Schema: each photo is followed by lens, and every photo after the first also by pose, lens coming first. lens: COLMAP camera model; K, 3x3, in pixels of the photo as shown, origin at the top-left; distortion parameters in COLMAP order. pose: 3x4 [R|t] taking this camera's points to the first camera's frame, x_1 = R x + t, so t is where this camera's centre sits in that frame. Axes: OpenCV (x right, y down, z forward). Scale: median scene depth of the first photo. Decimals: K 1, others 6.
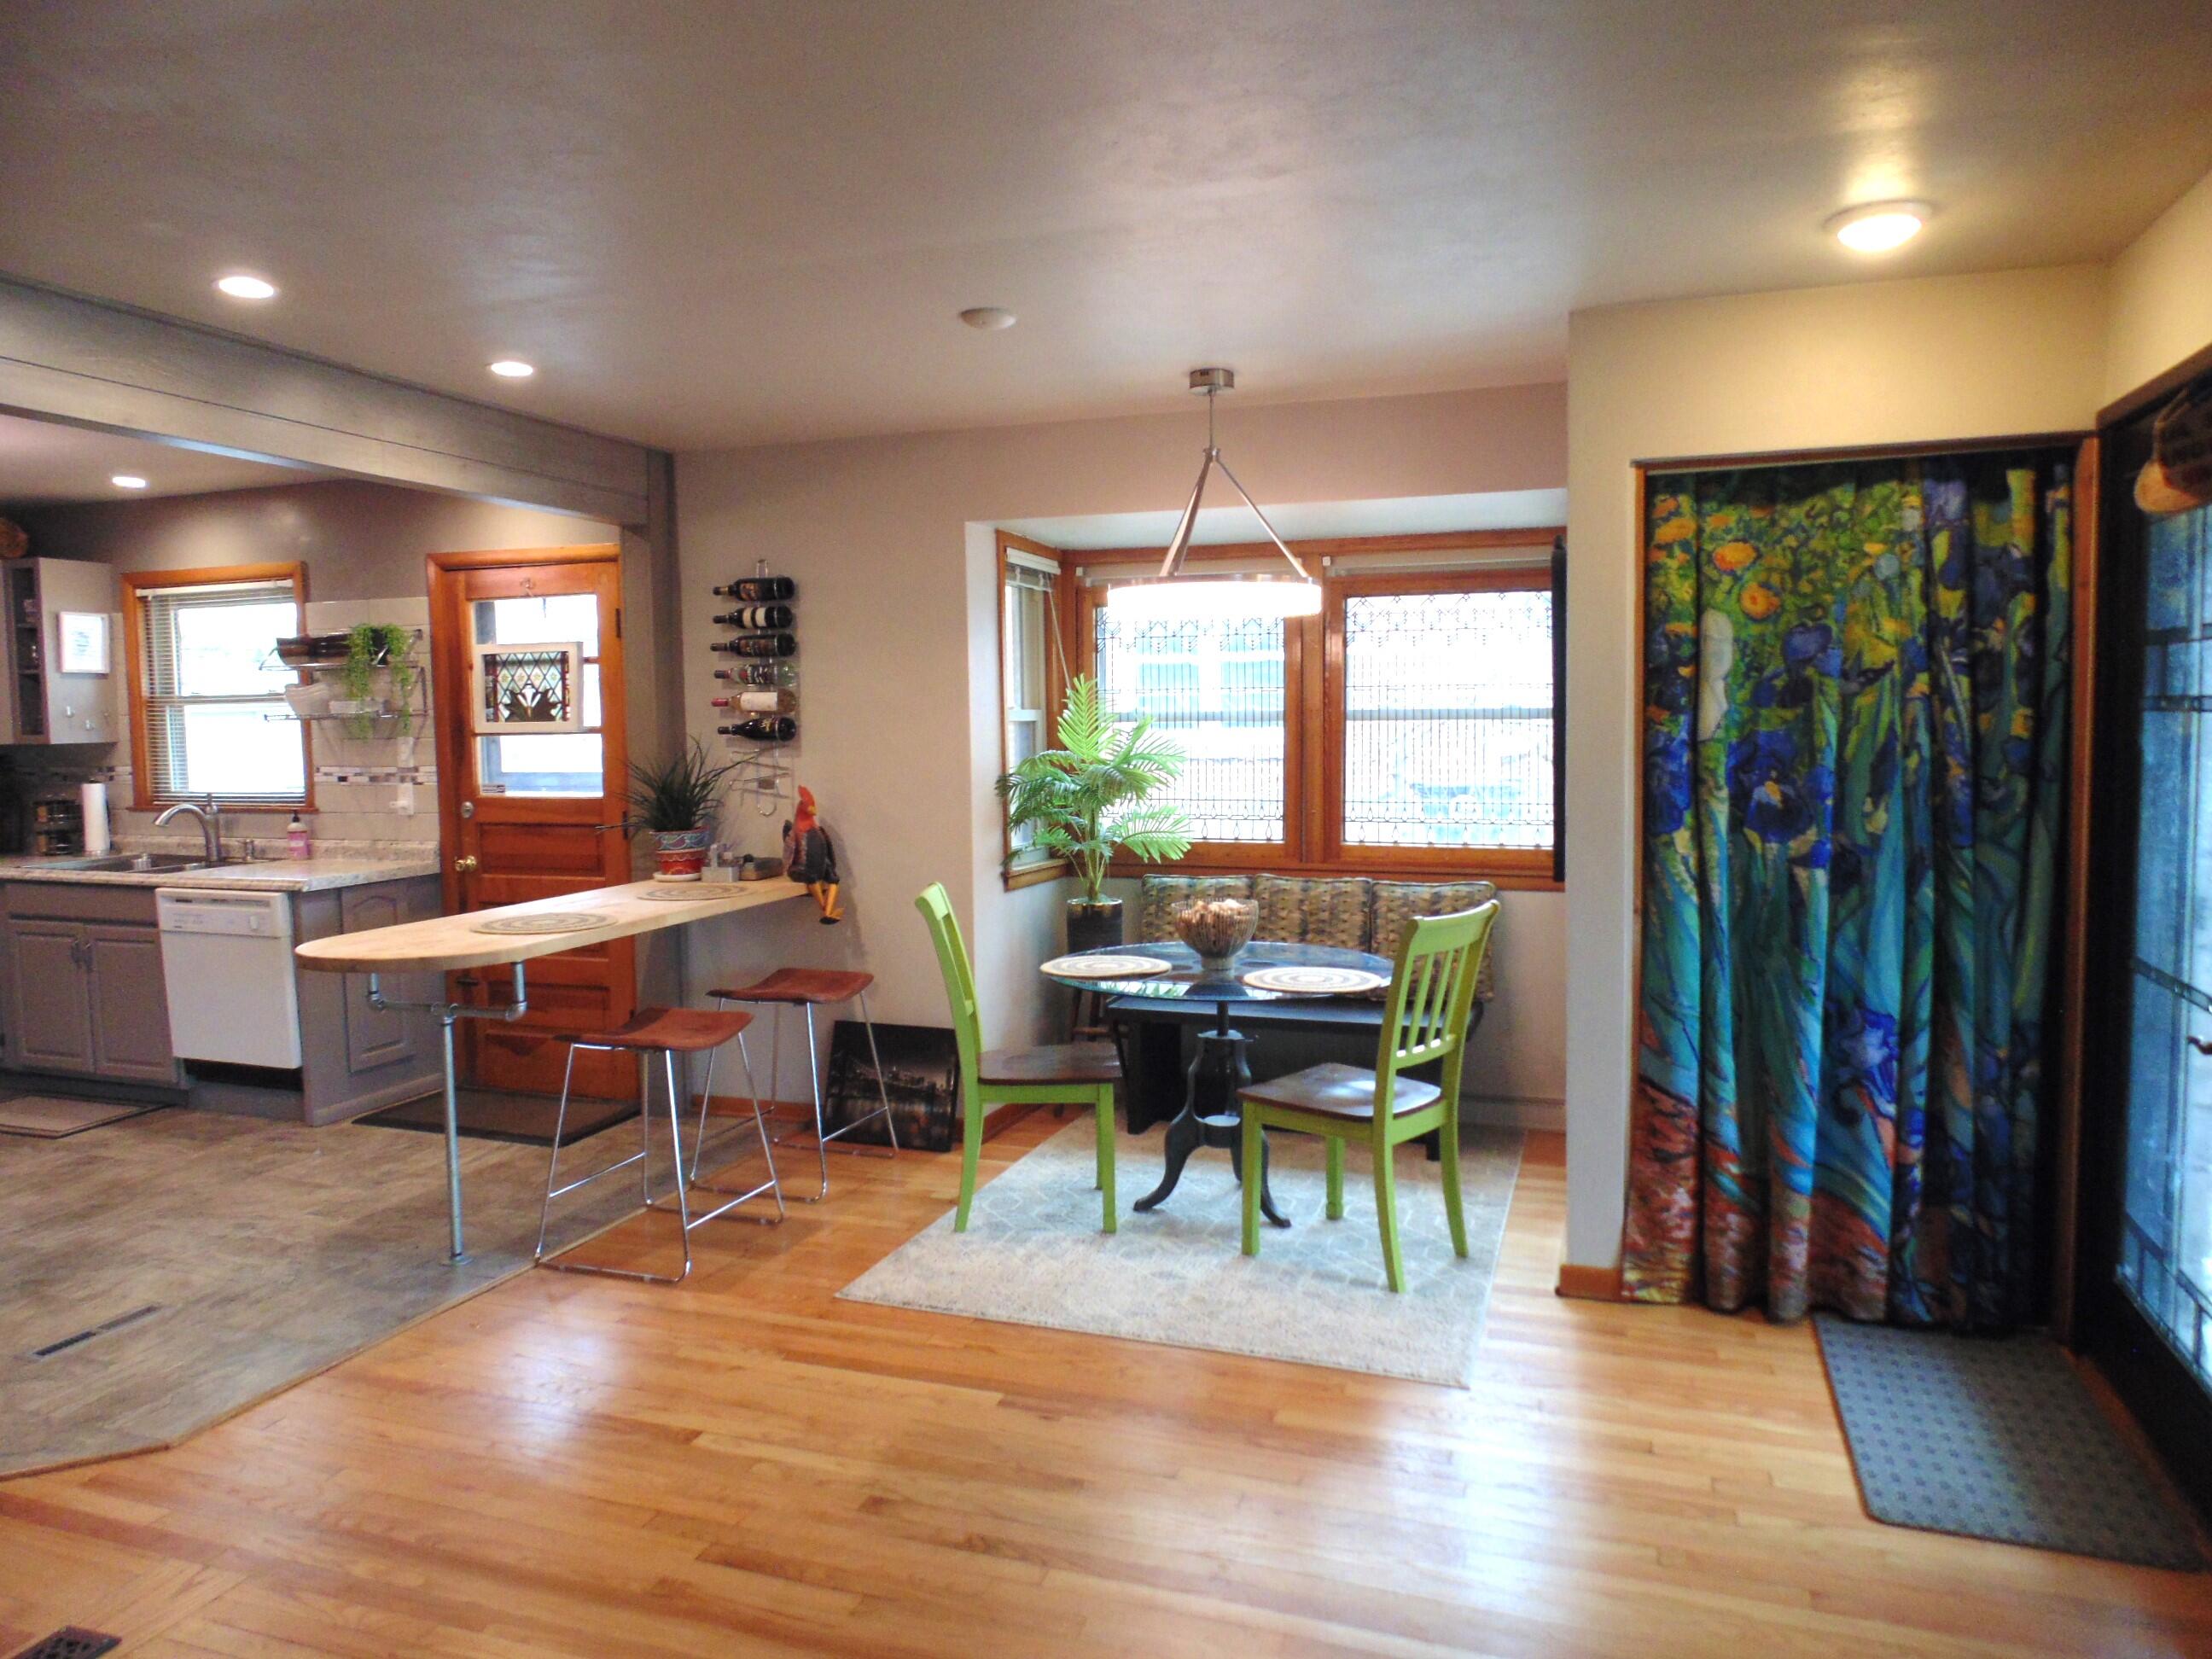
lens RADIAL K [[1483.0, 0, 1108.4], [0, 1483.0, 831.6], [0, 0, 1]] dist [-0.010190, 0.001268]
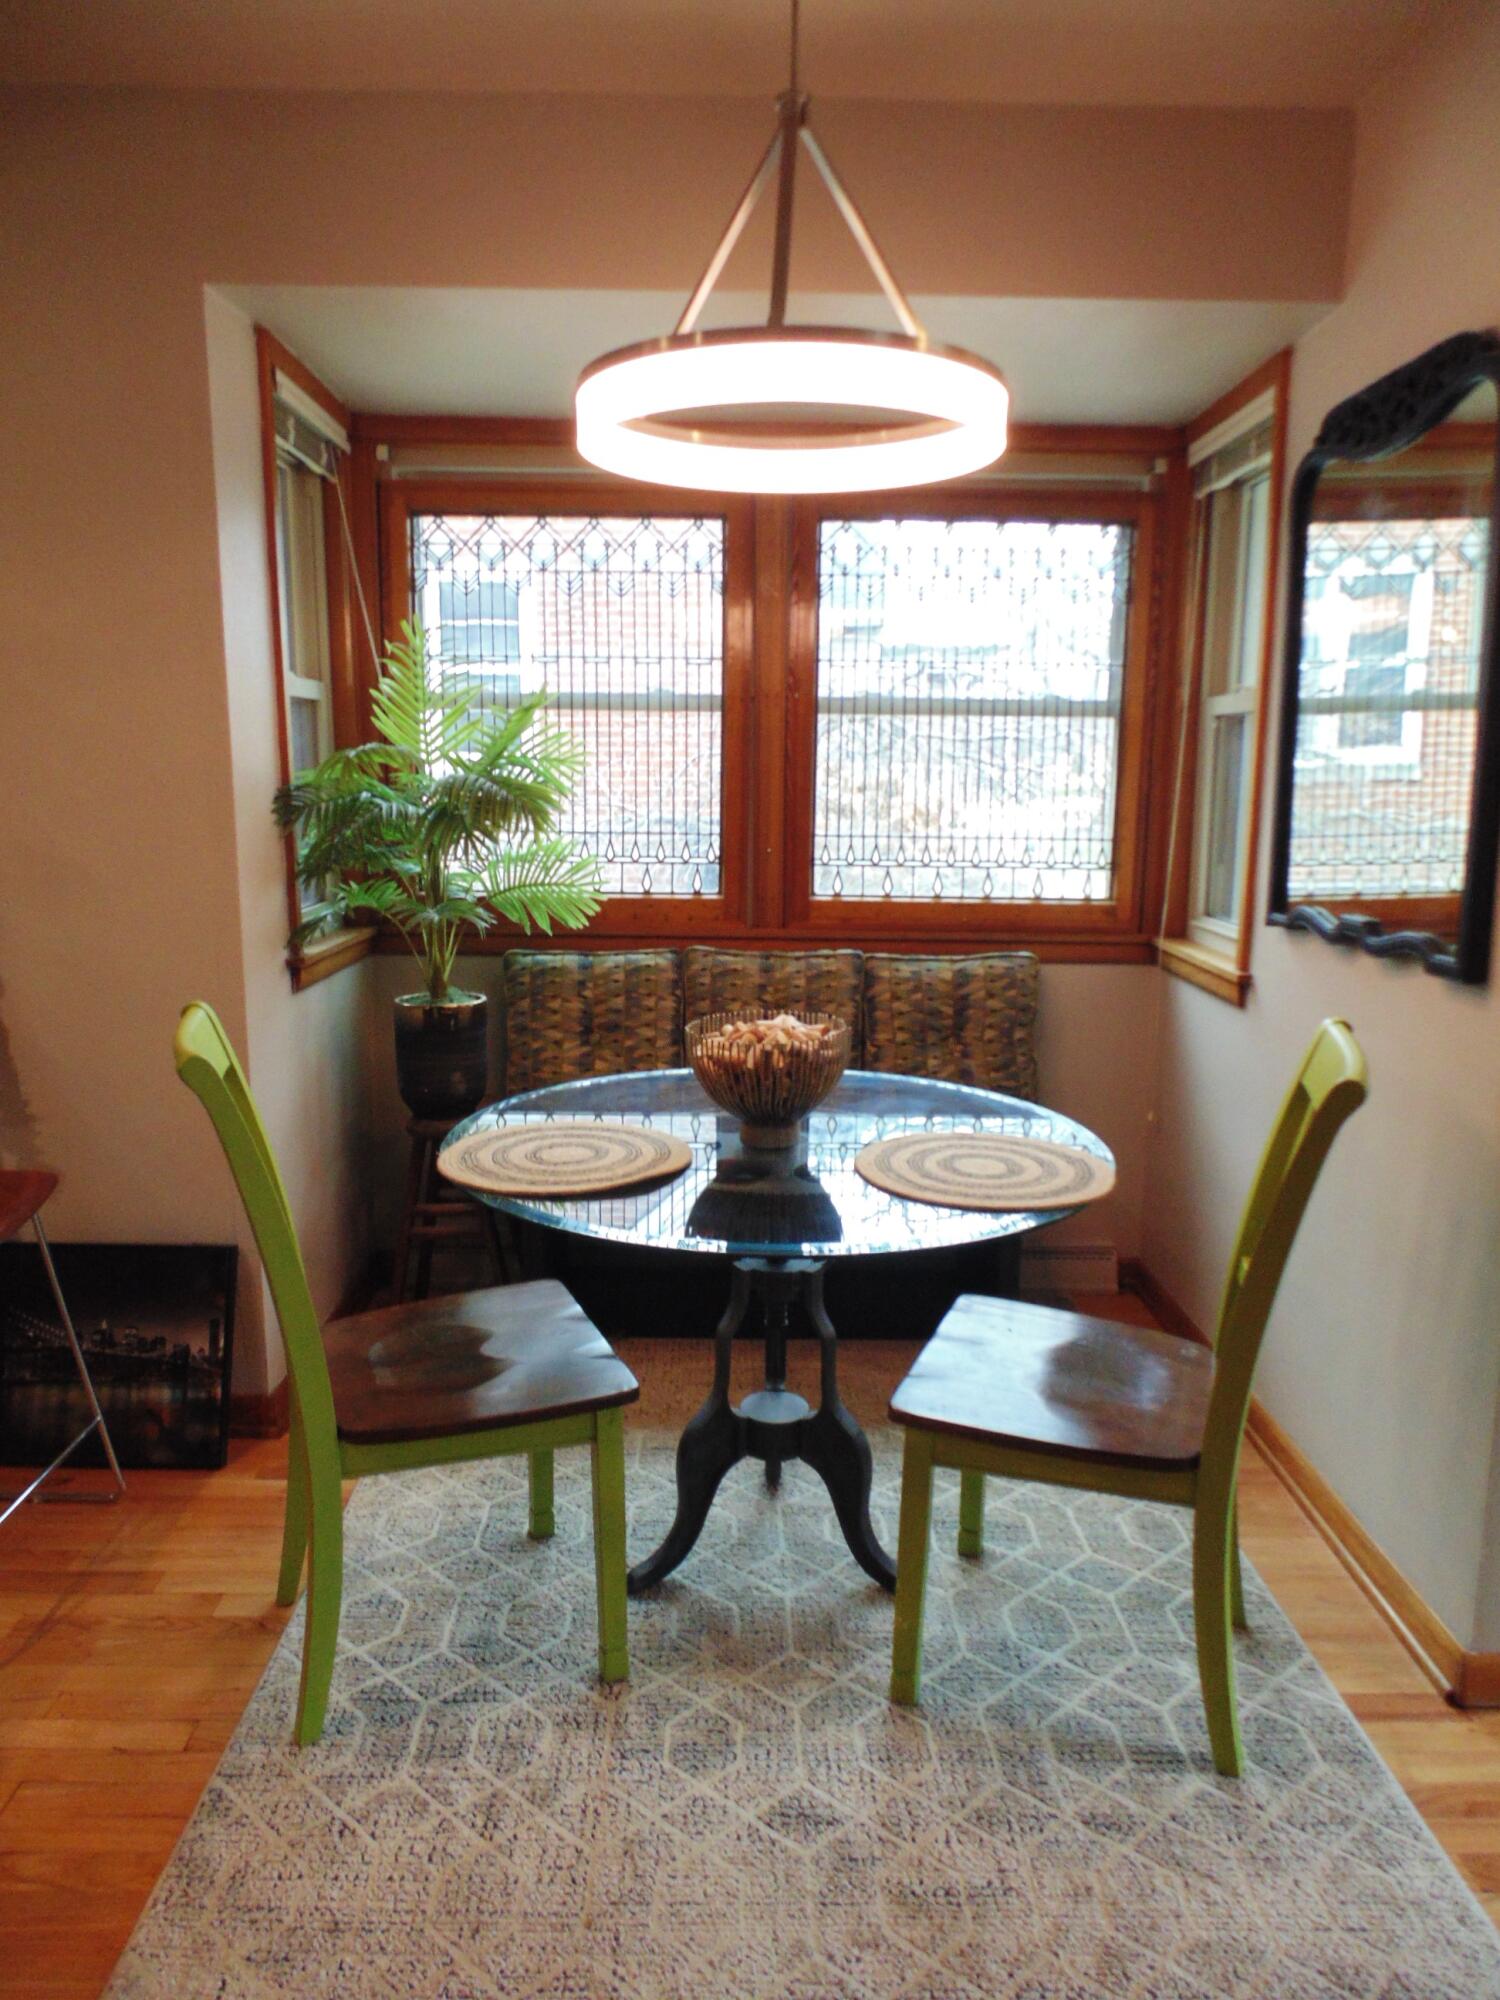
lens RADIAL K [[1340.9, 0, 740.7], [0, 1340.9, 998.0], [0, 0, 1]] dist [-0.010190, 0.001268]
pose [[0.938040, -0.041066, 0.344084, -0.085940], [0.005587, 0.994616, 0.103475, -0.010306], [-0.346481, -0.095141, 0.933220, 0.453252]]
